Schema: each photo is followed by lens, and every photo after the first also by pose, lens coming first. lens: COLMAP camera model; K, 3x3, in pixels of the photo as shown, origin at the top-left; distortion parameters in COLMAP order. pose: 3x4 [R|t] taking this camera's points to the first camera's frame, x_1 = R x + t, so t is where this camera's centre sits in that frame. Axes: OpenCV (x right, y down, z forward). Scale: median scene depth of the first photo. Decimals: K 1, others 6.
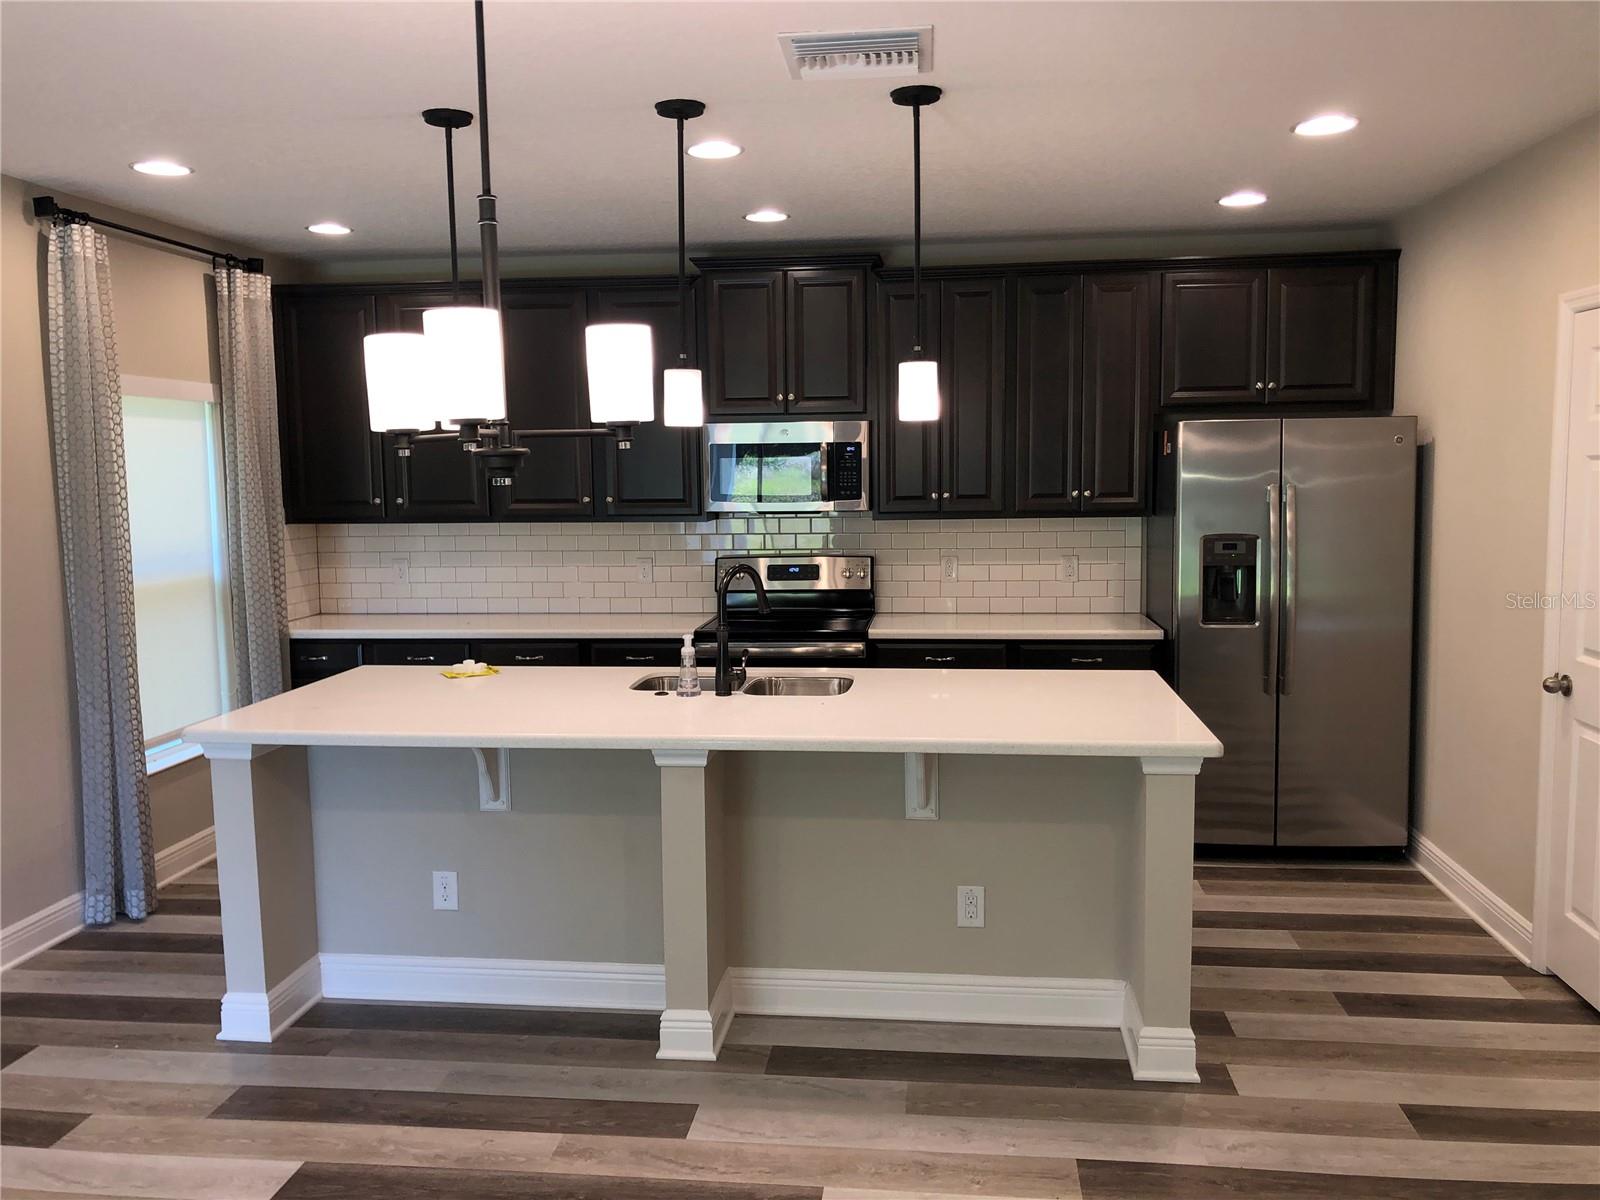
lens RADIAL K [[1327.8, 0, 800.9], [0, 1327.8, 594.9], [0, 0, 1]] dist [0.046255, -0.039879]
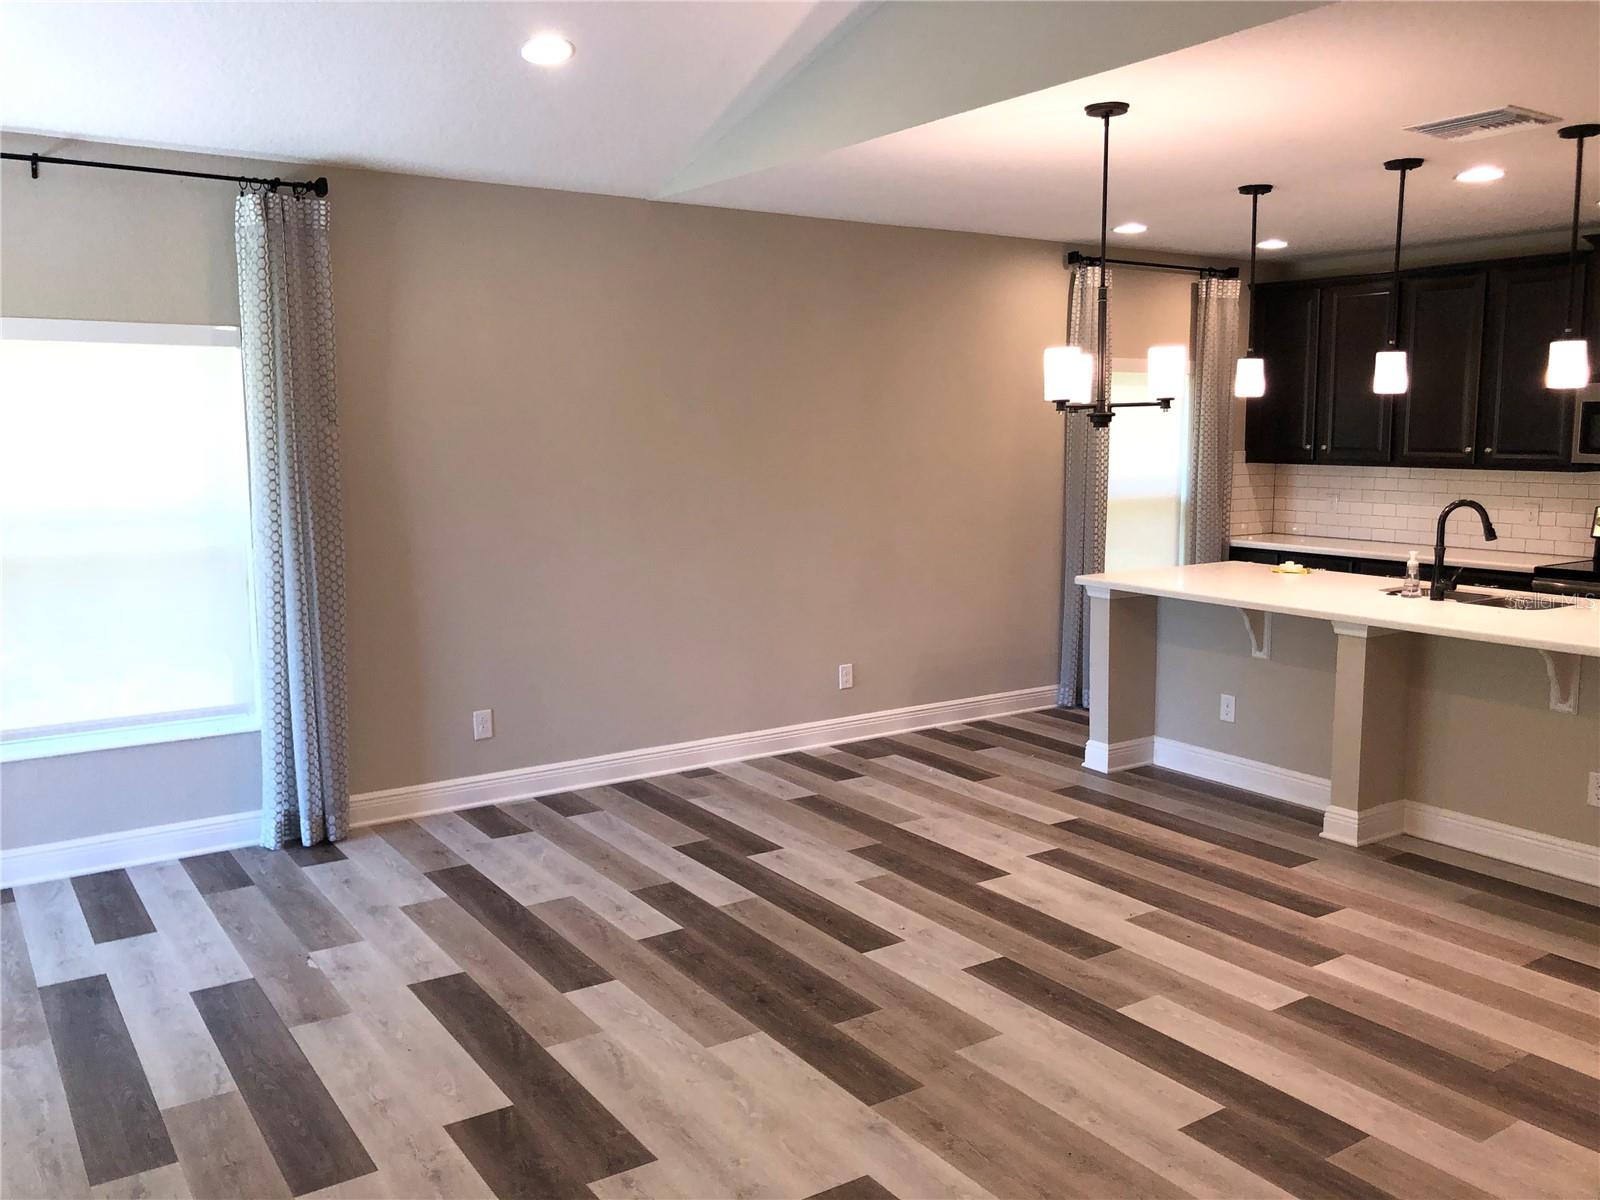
lens RADIAL K [[1327.8, 0, 799.8], [0, 1327.8, 604.0], [0, 0, 1]] dist [0.046255, -0.039879]
pose [[0.654108, 0.115669, -0.747505, 0.509795], [-0.082982, 0.993247, 0.081081, 0.025111], [0.751836, 0.008993, 0.659289, -0.330441]]
